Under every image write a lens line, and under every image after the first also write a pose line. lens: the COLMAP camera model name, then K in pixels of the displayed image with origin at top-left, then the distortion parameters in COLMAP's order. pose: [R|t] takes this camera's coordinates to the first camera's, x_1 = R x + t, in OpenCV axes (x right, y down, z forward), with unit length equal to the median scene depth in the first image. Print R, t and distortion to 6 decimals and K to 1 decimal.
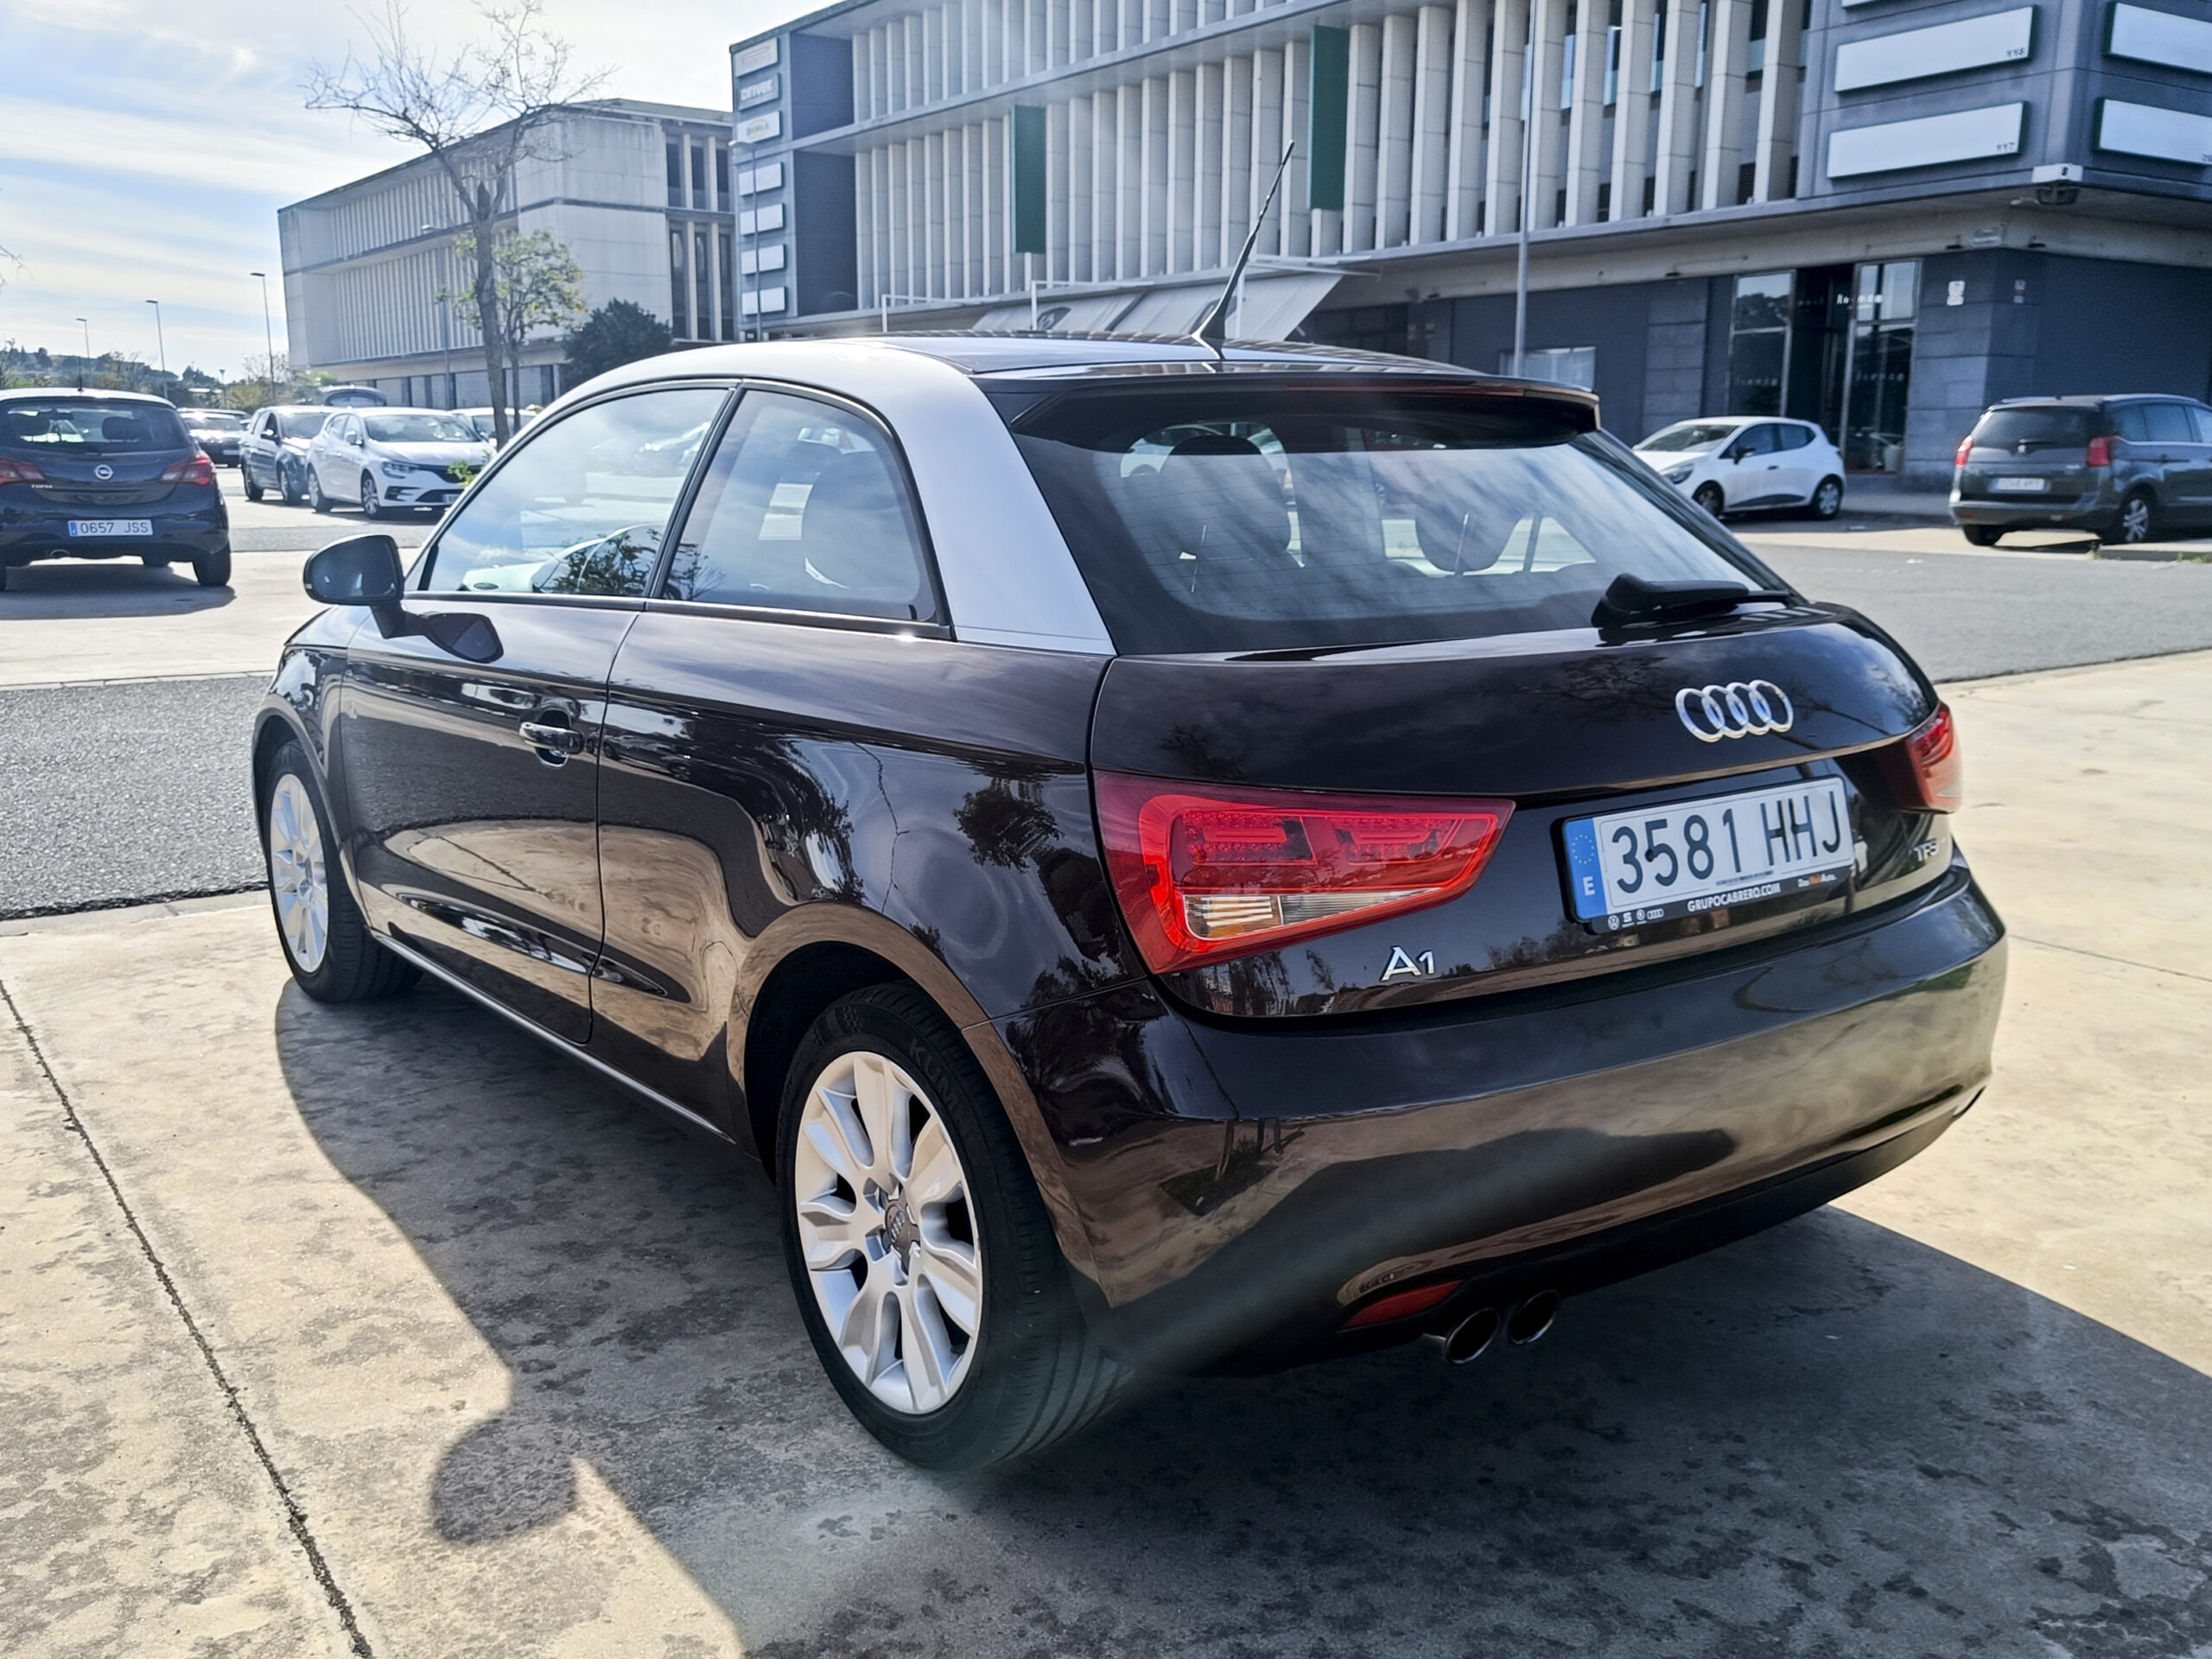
lens RADIAL K [[1883.4, 0, 1103.9], [0, 1883.4, 732.4], [0, 0, 1]] dist [0.046746, -0.006830]
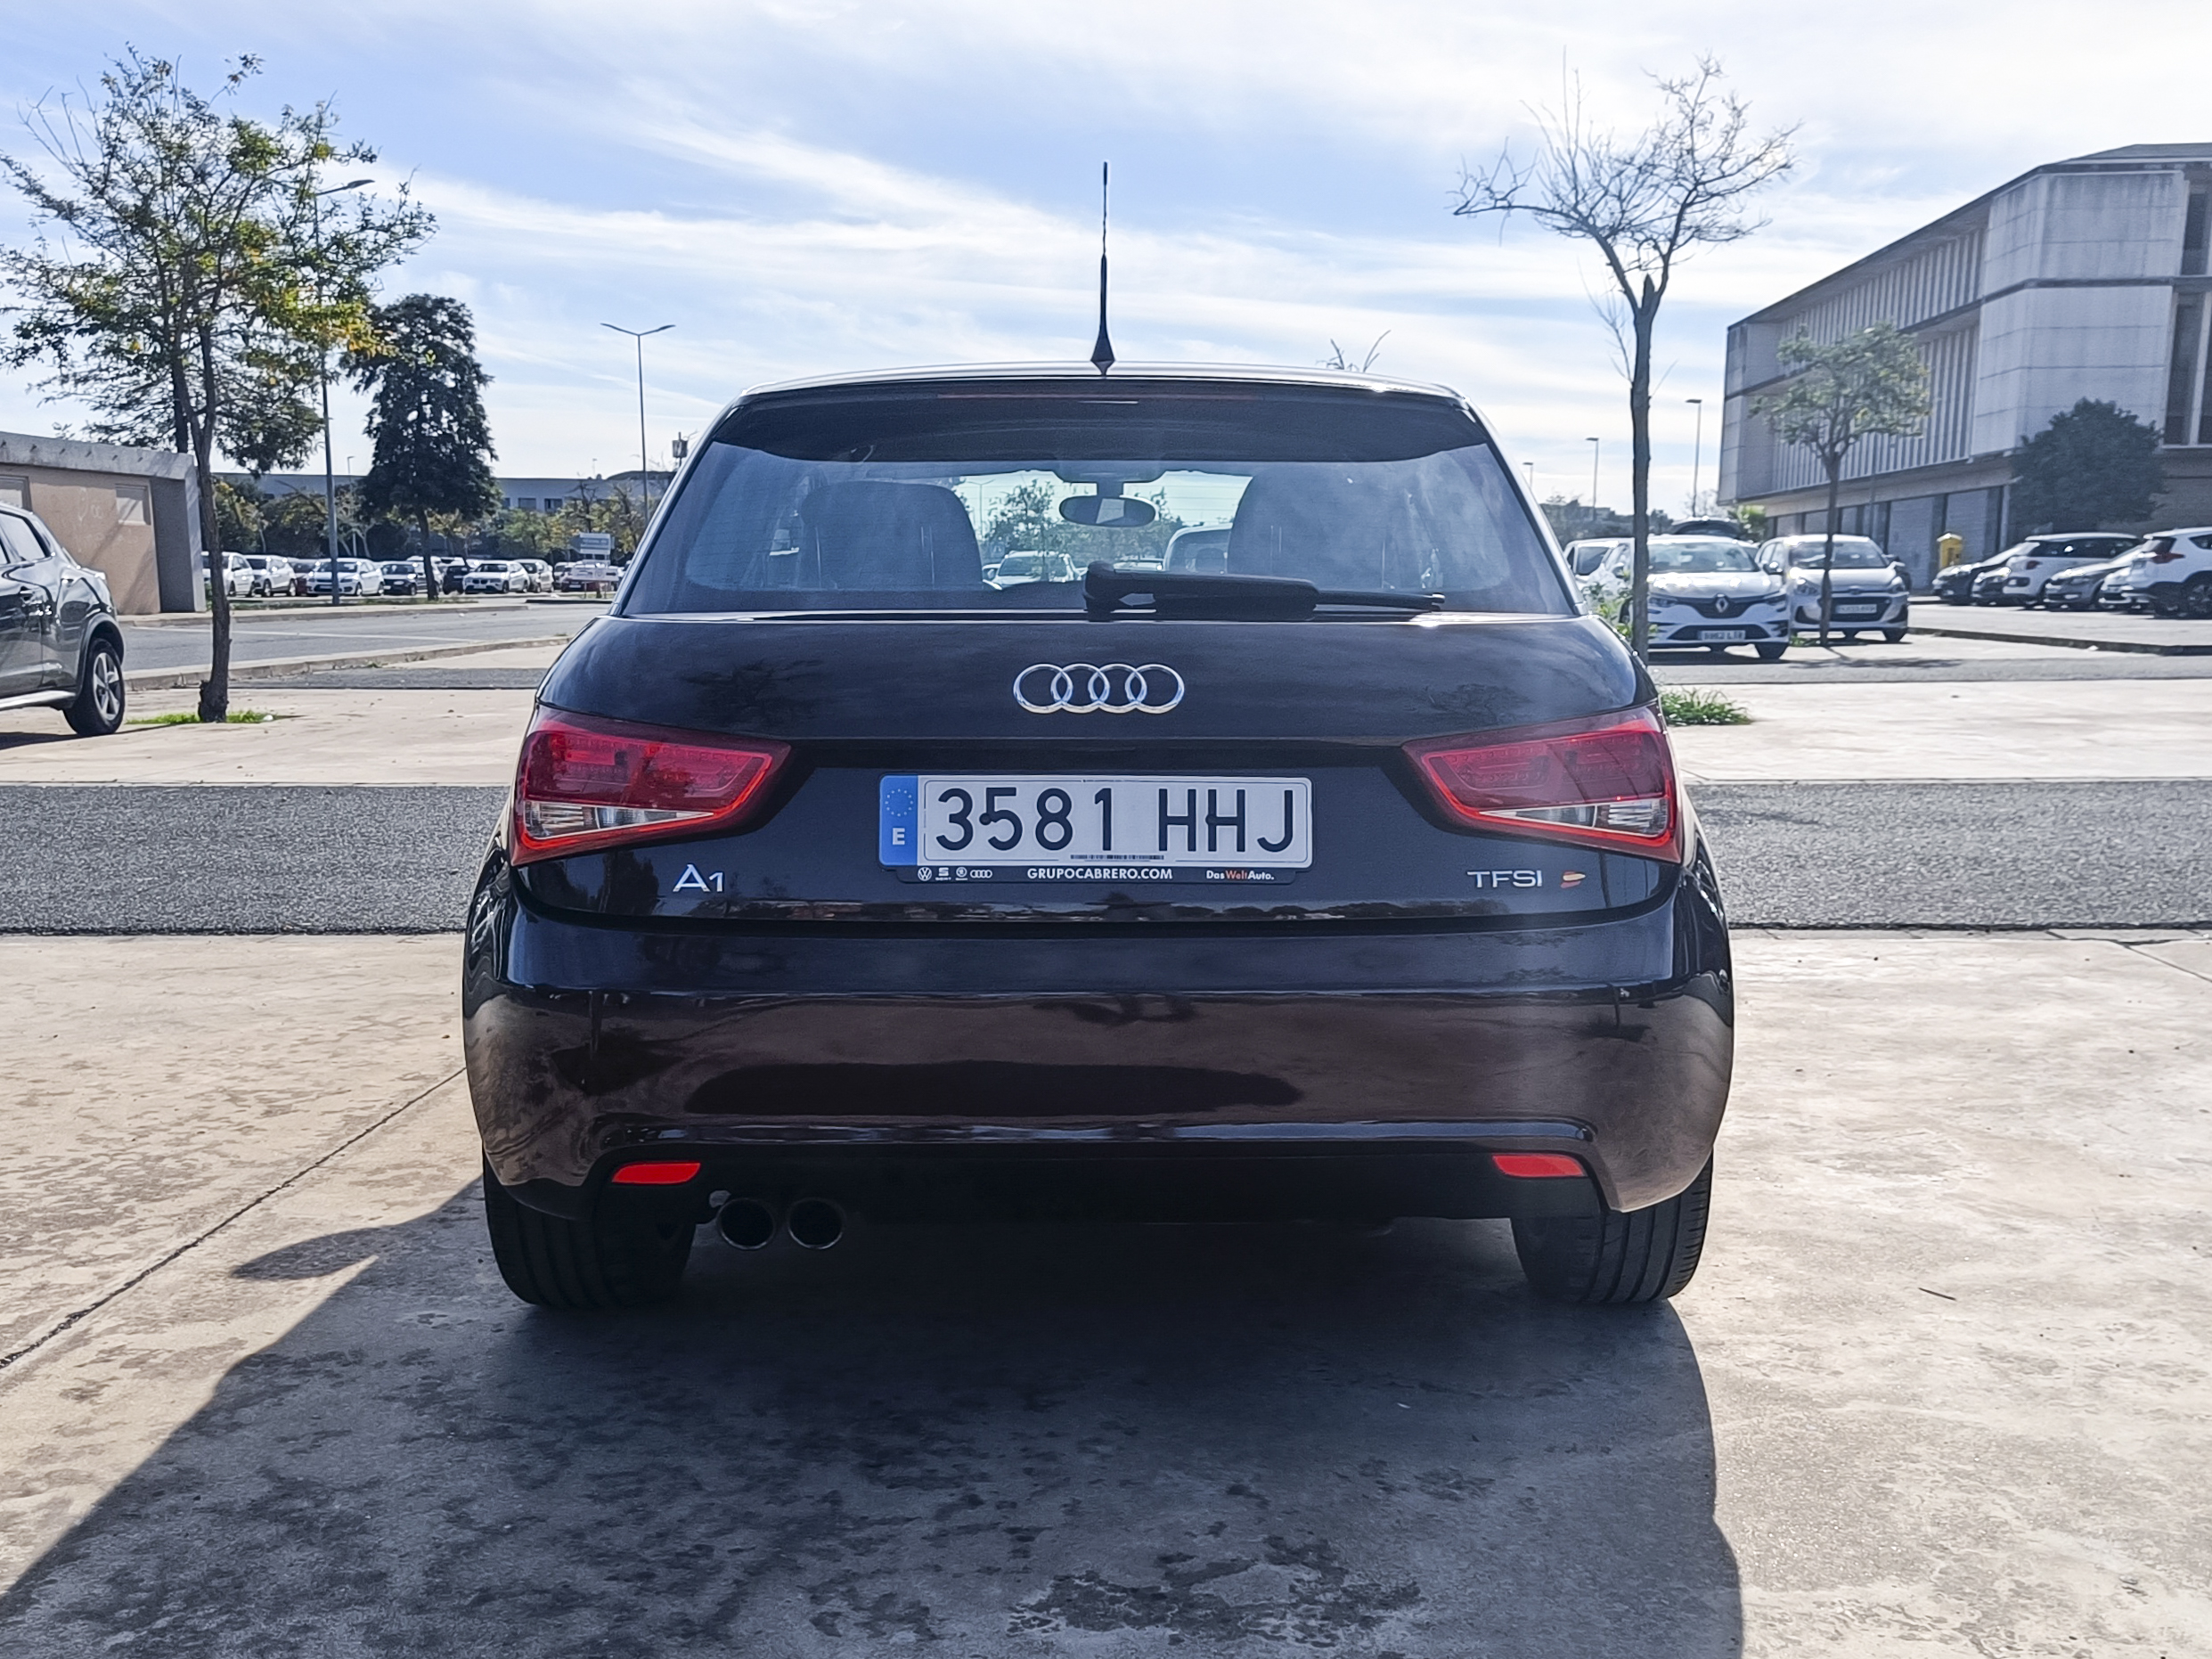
lens RADIAL K [[2311.2, 0, 1200.1], [0, 2311.2, 823.6], [0, 0, 1]] dist [0.115237, 0.022537]
pose [[0.810433, 0.055670, -0.583180, 0.882672], [-0.085640, 0.996039, -0.023930, 0.068318], [0.579538, 0.069337, 0.811990, 0.014758]]
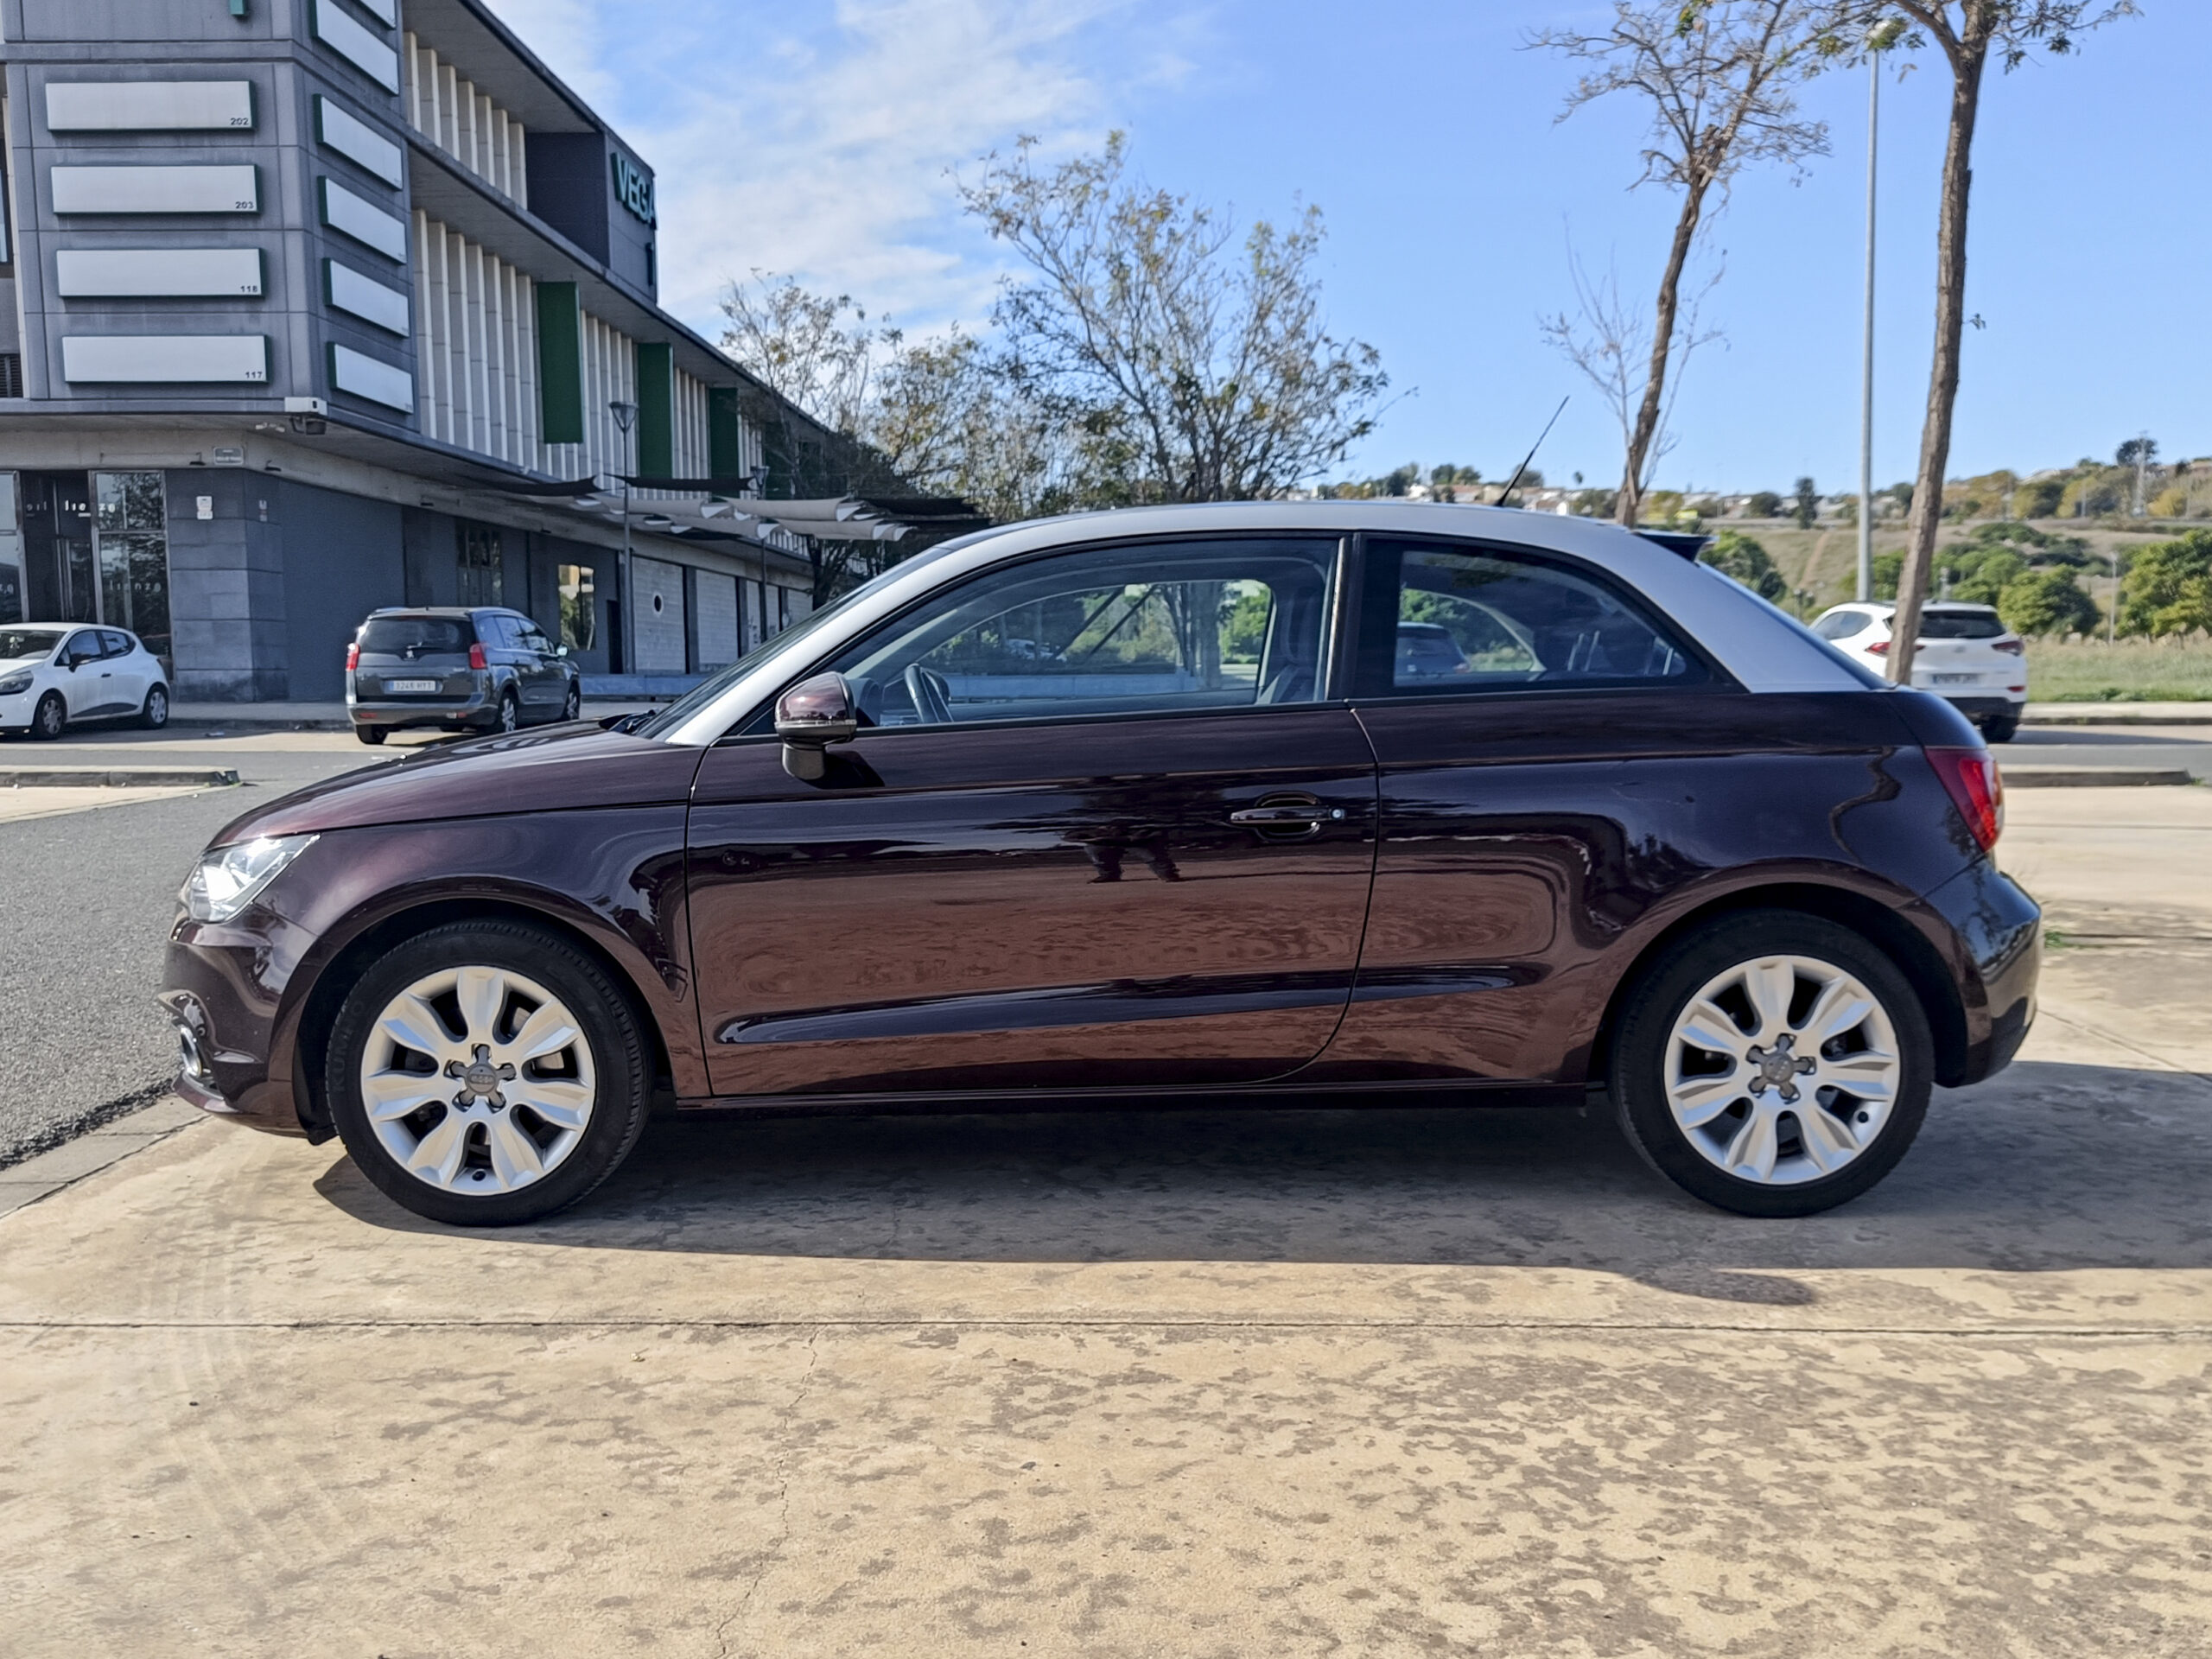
lens RADIAL K [[1883.4, 0, 1103.9], [0, 1883.4, 732.4], [0, 0, 1]] dist [0.046746, -0.006830]
pose [[0.613248, -0.037068, 0.789020, -1.376607], [0.124868, 0.990887, -0.050499, -0.003911], [-0.779958, 0.129492, 0.612289, 0.354252]]
